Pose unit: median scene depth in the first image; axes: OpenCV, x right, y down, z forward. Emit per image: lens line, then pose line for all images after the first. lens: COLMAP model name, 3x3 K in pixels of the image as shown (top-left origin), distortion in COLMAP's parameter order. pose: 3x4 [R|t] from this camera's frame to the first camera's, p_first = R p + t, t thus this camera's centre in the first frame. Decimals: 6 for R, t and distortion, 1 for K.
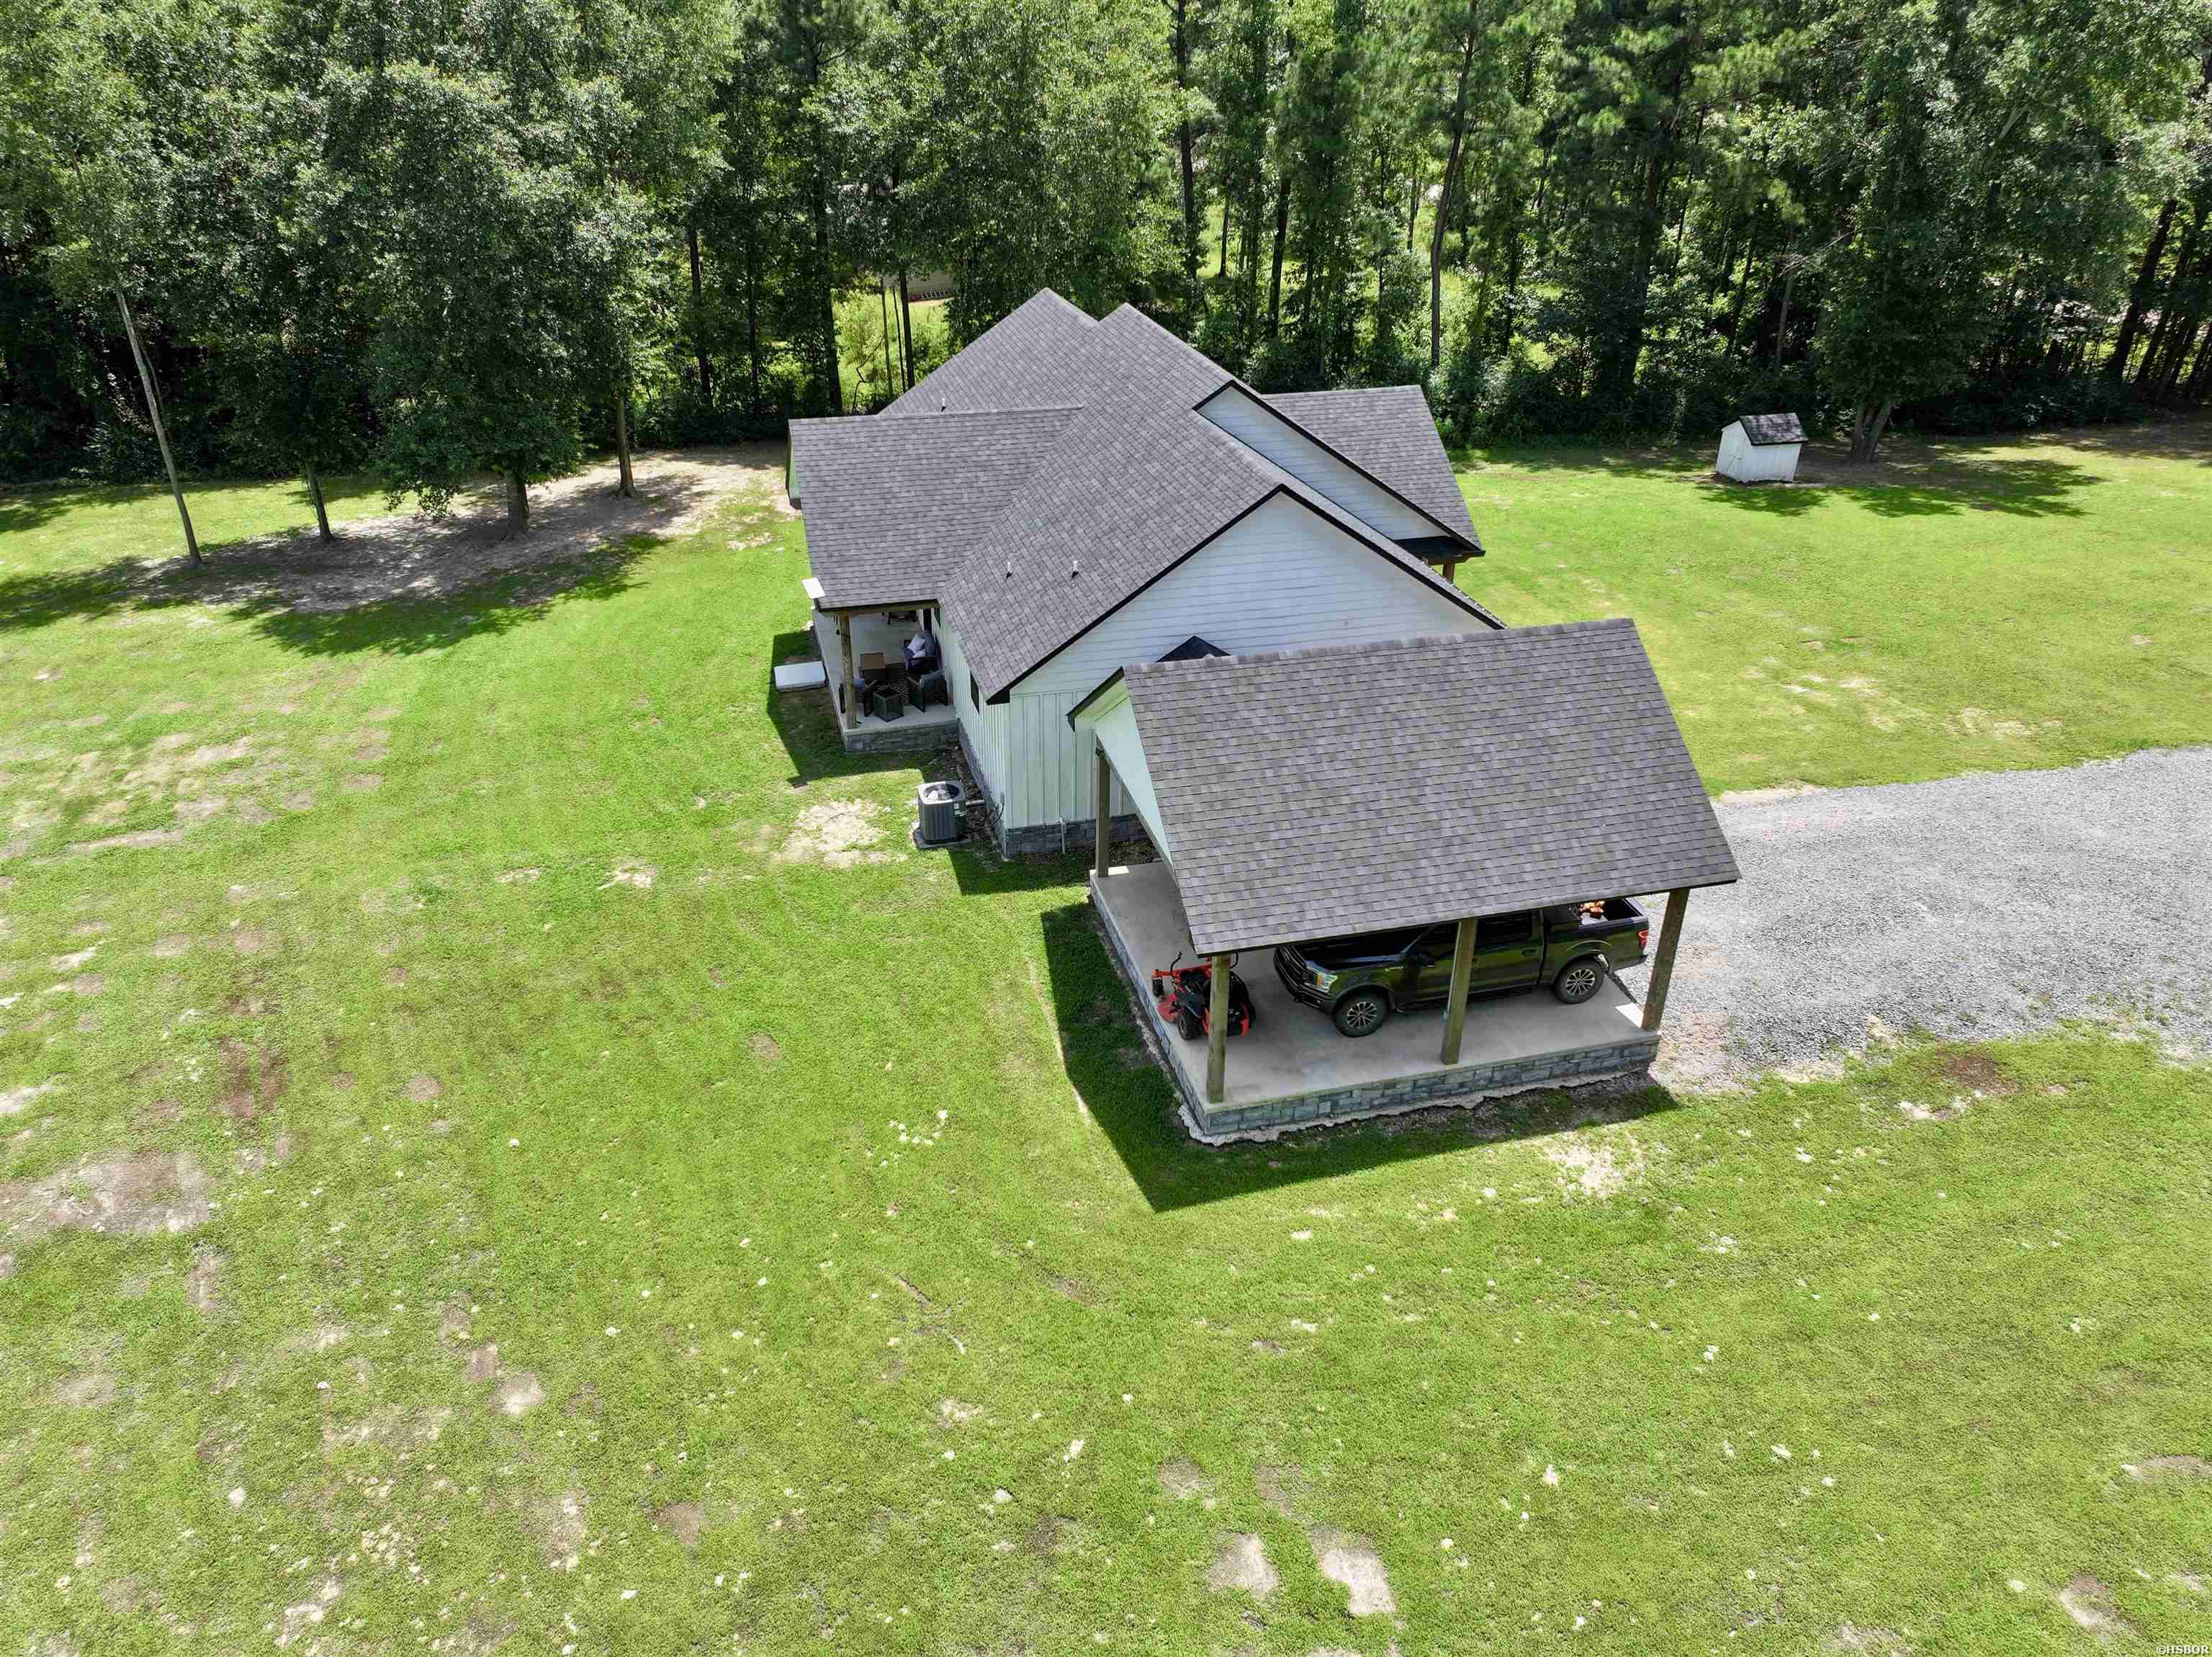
lens RADIAL K [[1549.6, 0, 1111.8], [0, 1549.6, 826.3], [0, 0, 1]] dist [0.018019, -0.010725]
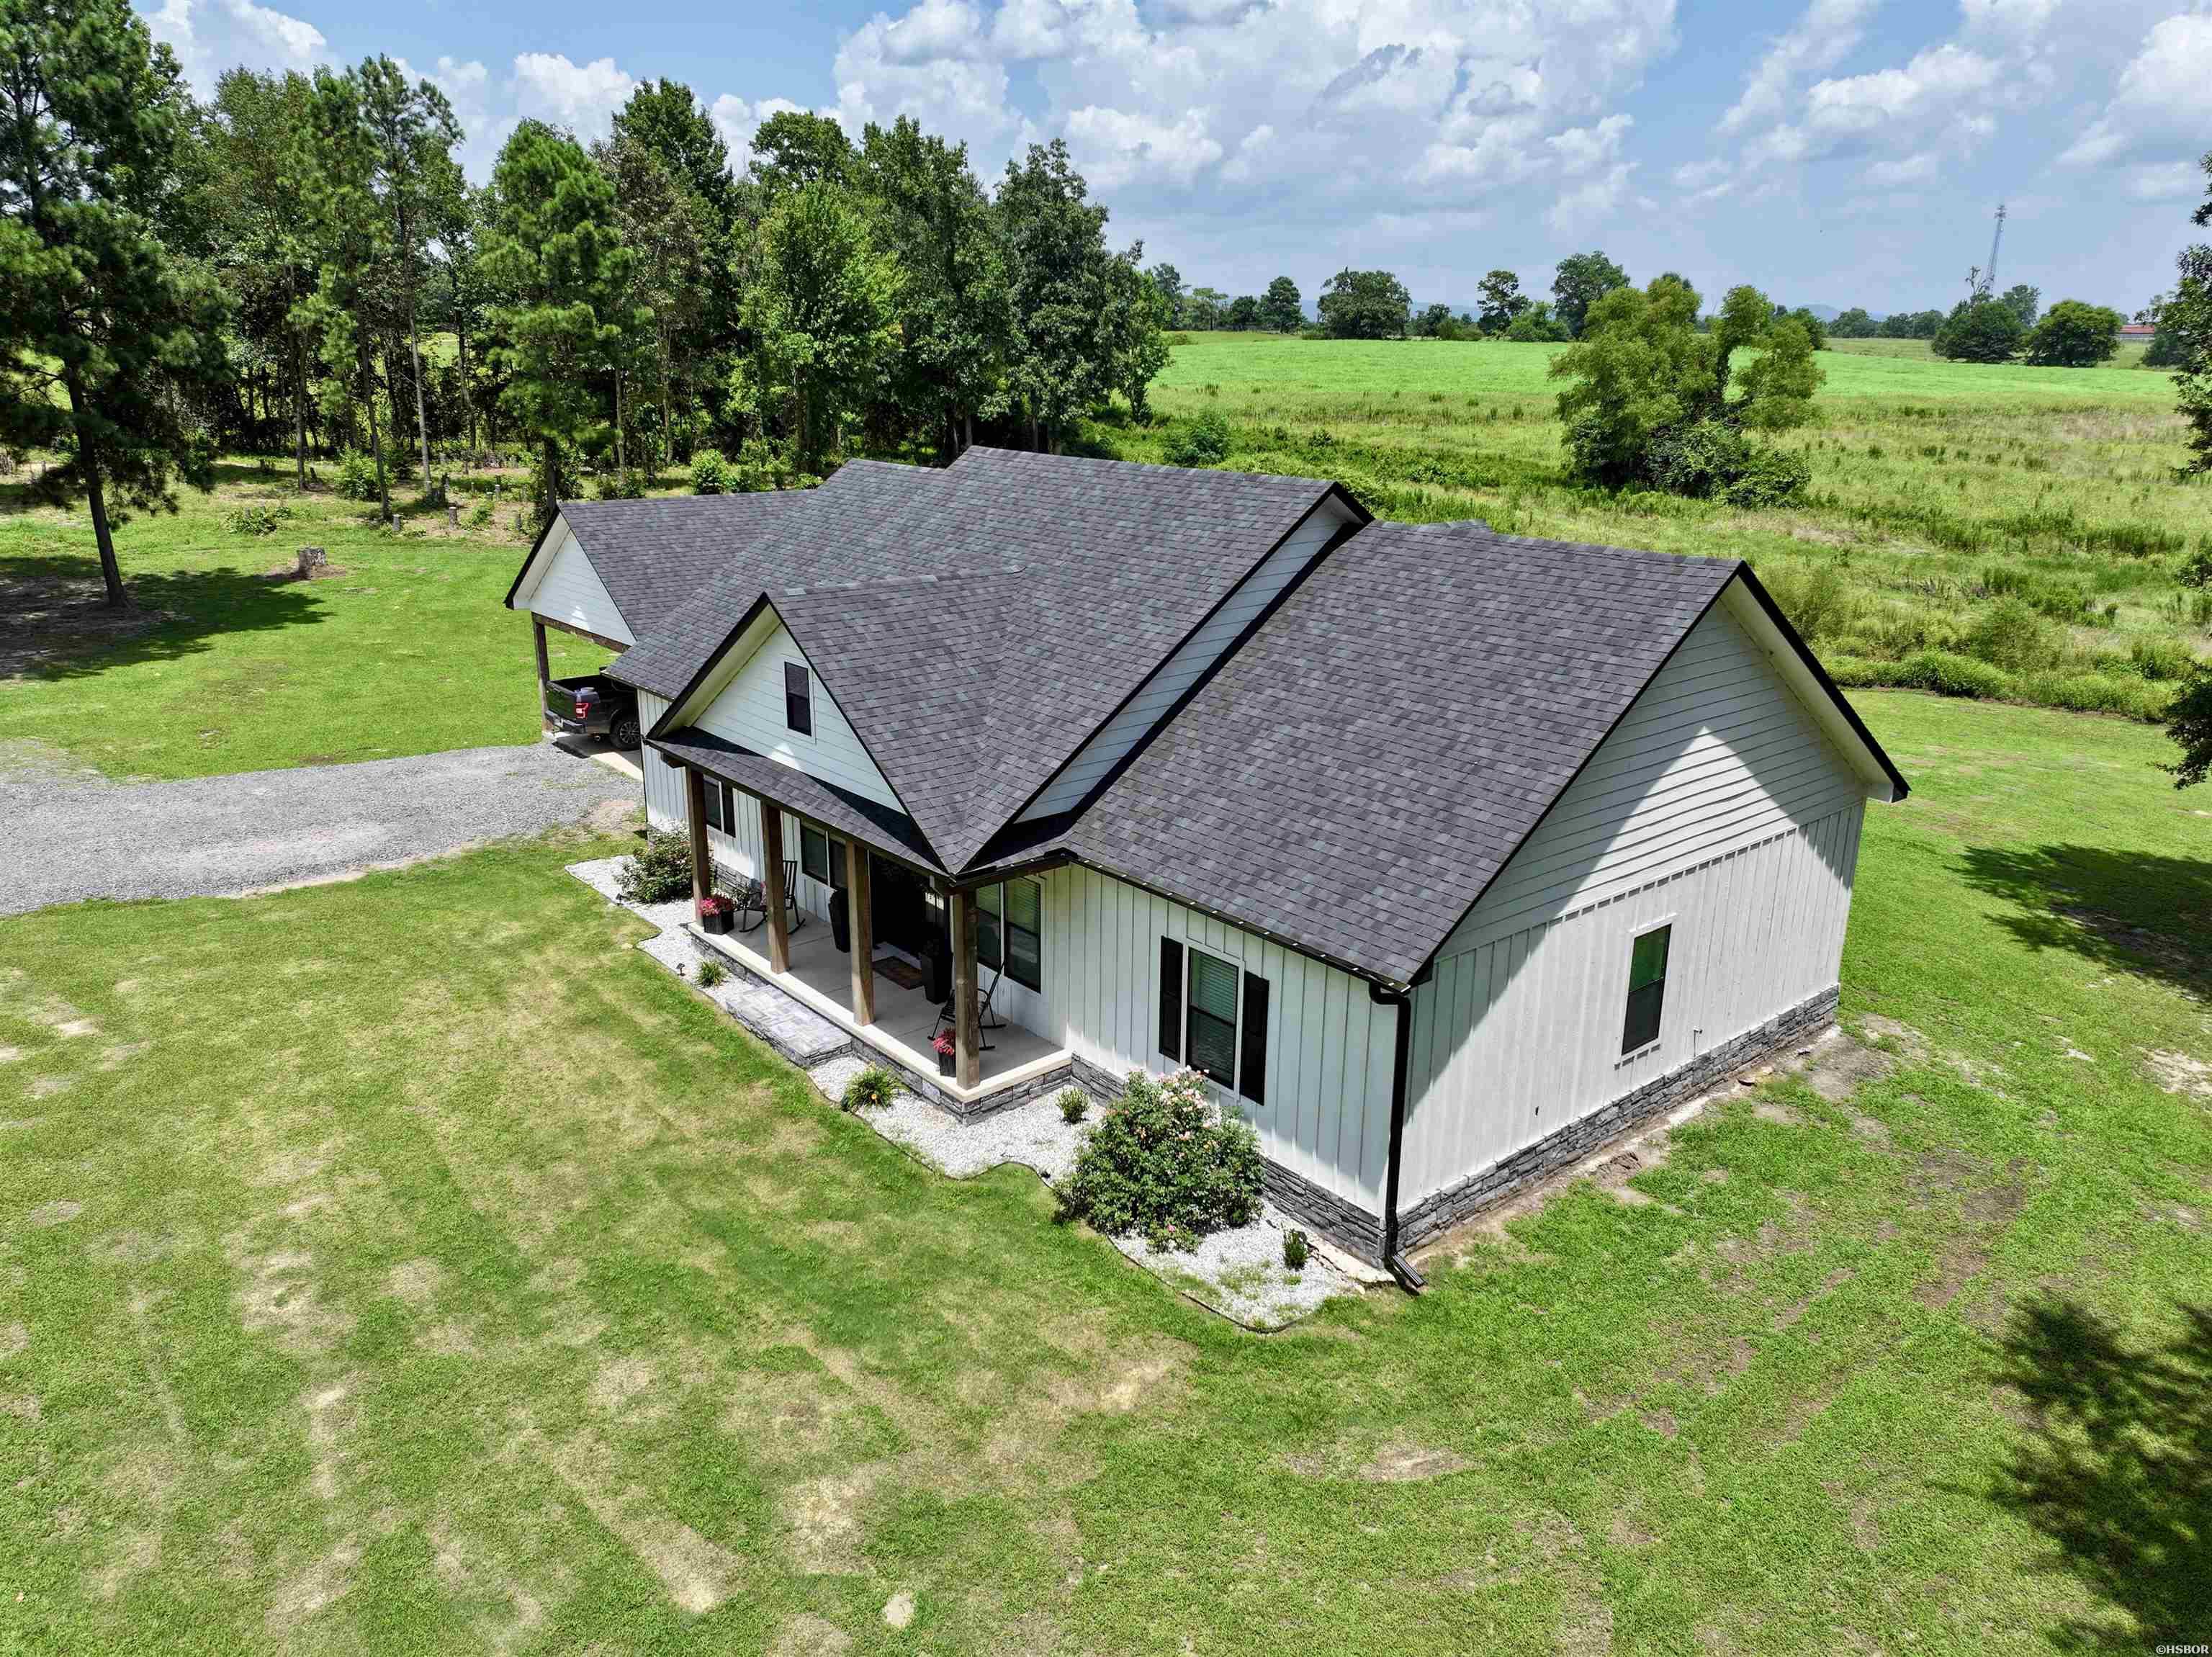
lens RADIAL K [[1549.6, 0, 1107.6], [0, 1549.6, 824.1], [0, 0, 1]] dist [0.018019, -0.010725]
pose [[-0.904869, 0.122515, -0.407678, 0.320568], [-0.212560, 0.699713, 0.682070, -0.621786], [0.368822, 0.703840, -0.607107, 1.444908]]
